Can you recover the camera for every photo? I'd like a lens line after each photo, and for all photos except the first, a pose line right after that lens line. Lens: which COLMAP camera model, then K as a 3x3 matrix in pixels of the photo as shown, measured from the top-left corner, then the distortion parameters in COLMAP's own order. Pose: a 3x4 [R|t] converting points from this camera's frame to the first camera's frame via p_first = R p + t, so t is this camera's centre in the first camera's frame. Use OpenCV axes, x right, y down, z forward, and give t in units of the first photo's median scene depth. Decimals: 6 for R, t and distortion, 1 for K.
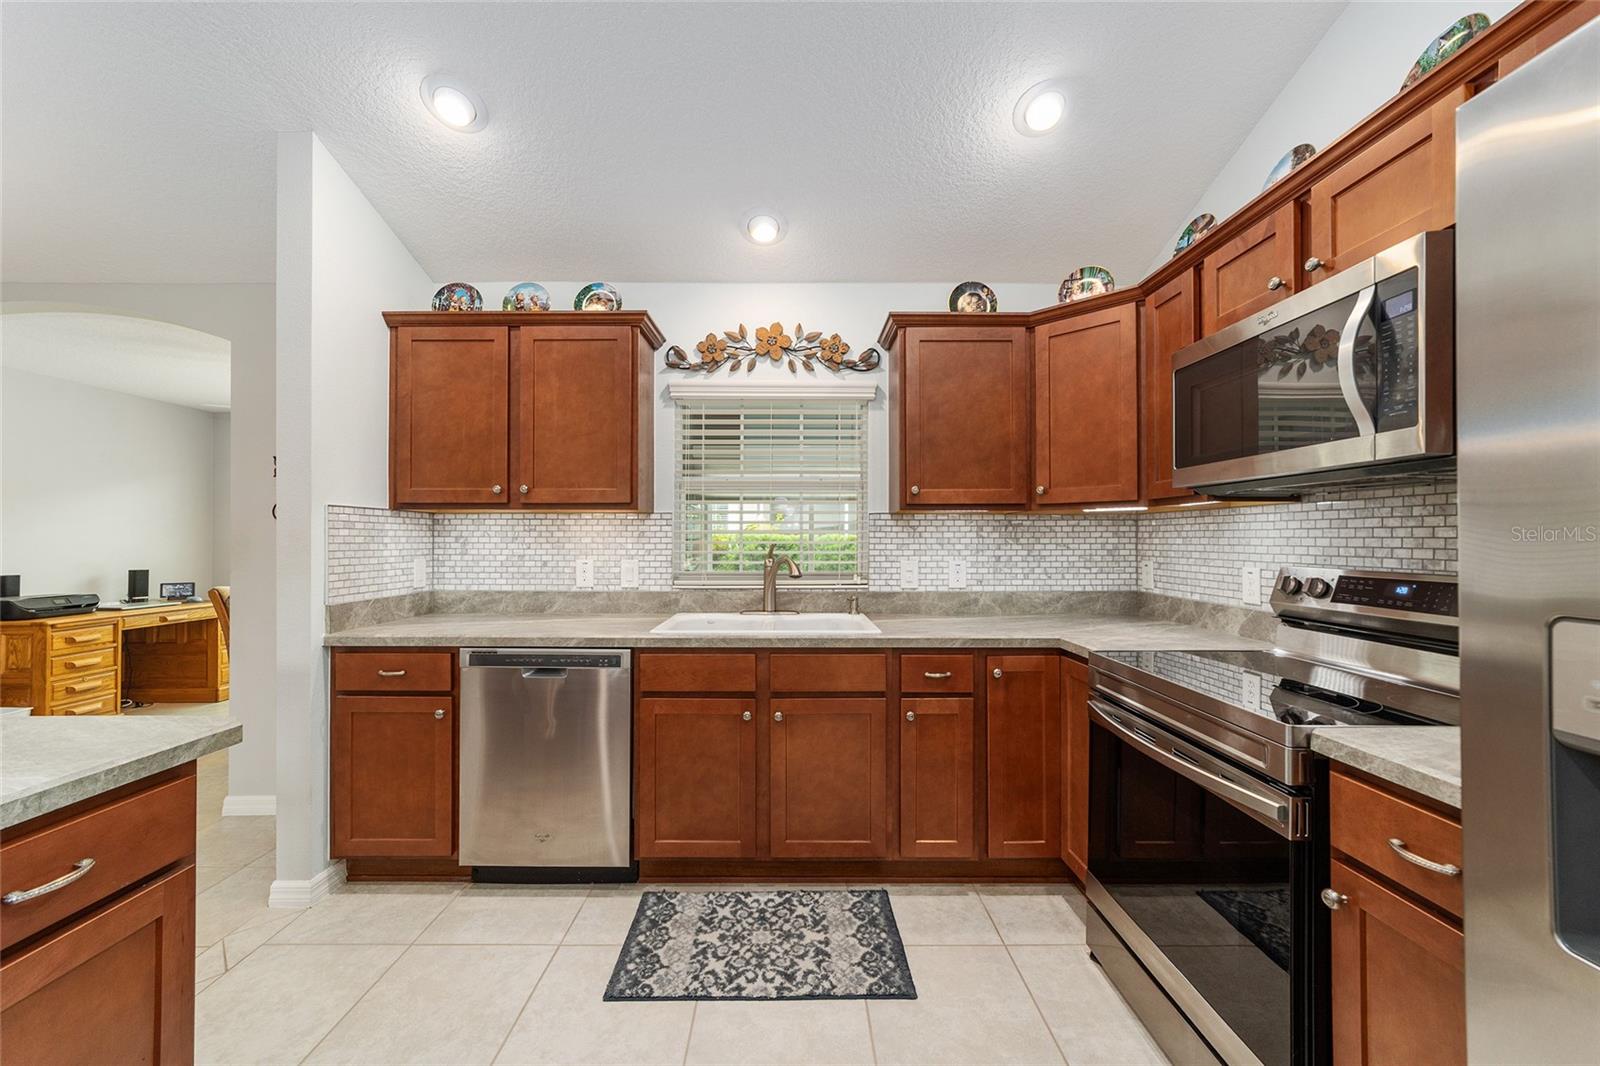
lens RADIAL K [[615.6, 0, 792.9], [0, 615.6, 537.8], [0, 0, 1]] dist [-0.011699, 0.006375]
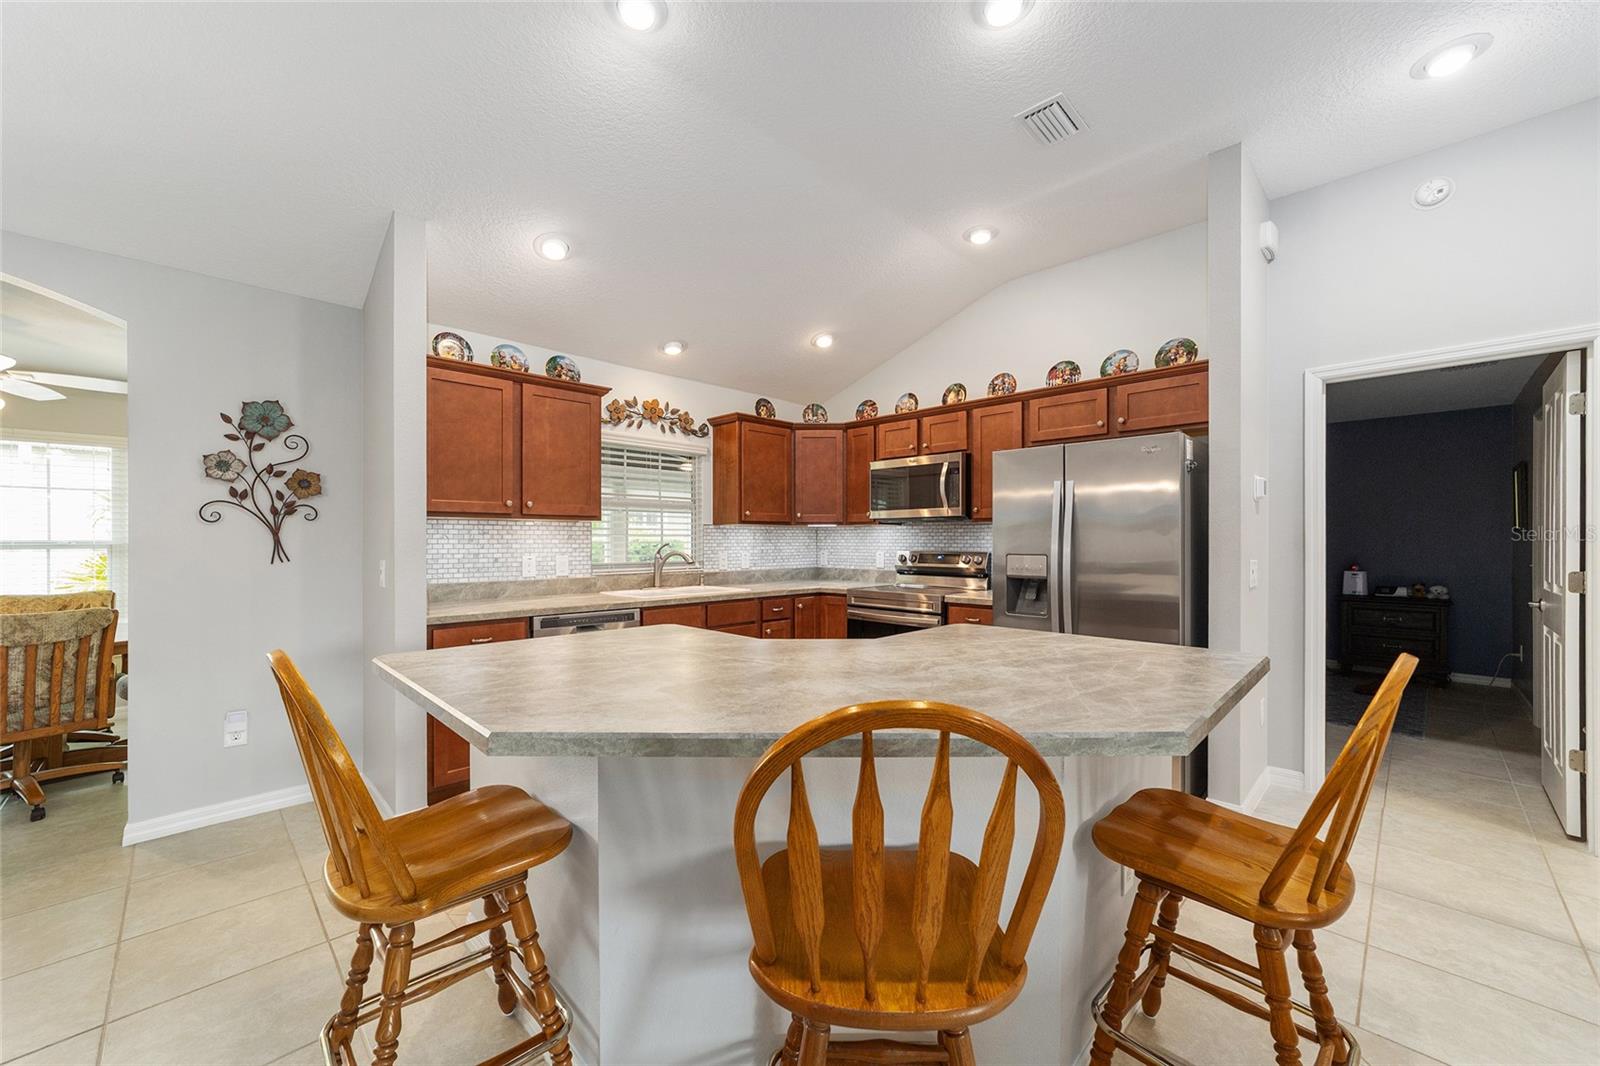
lens RADIAL K [[615.6, 0, 795.1], [0, 615.6, 543.7], [0, 0, 1]] dist [-0.011699, 0.006375]
pose [[0.713219, -0.005782, 0.700917, -0.962959], [-0.000515, 0.999961, 0.008772, -0.003207], [-0.700941, -0.006618, 0.713189, -0.385049]]
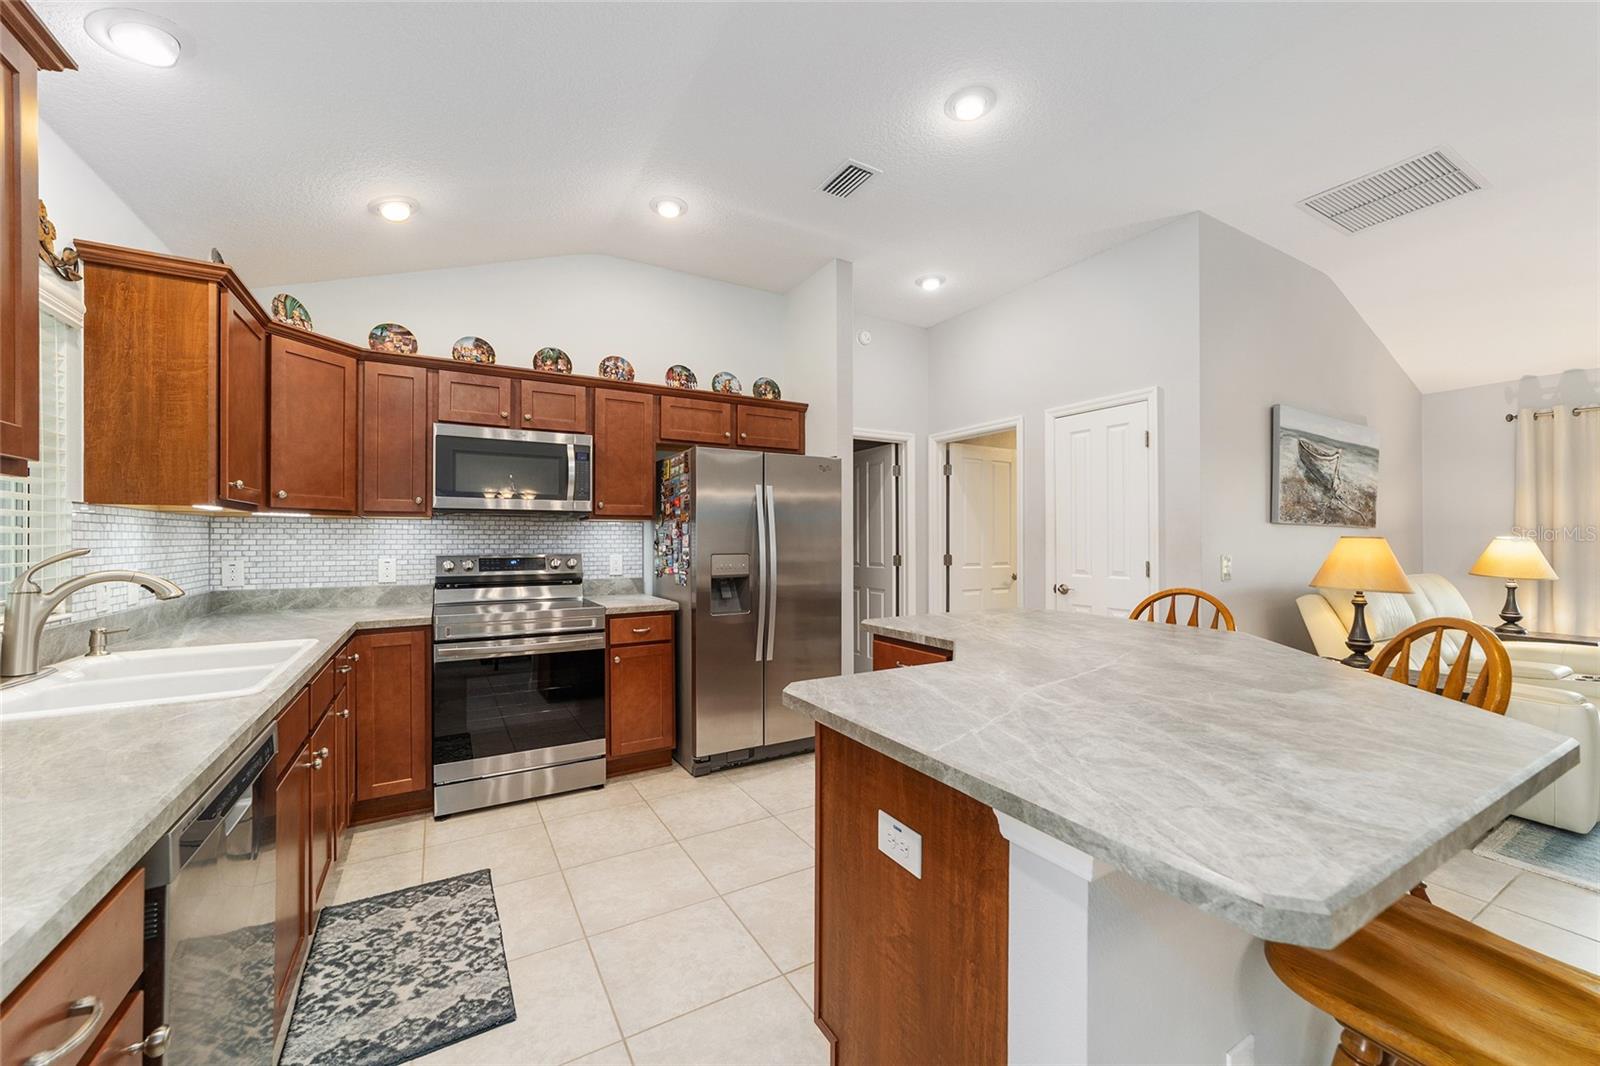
lens RADIAL K [[615.6, 0, 792.5], [0, 615.6, 538.5], [0, 0, 1]] dist [-0.011699, 0.006375]
pose [[-0.494469, 0.000051, 0.869195, -0.920769], [-0.000794, 1.000000, -0.000511, -0.001836], [-0.869195, -0.000943, -0.494468, 0.741592]]
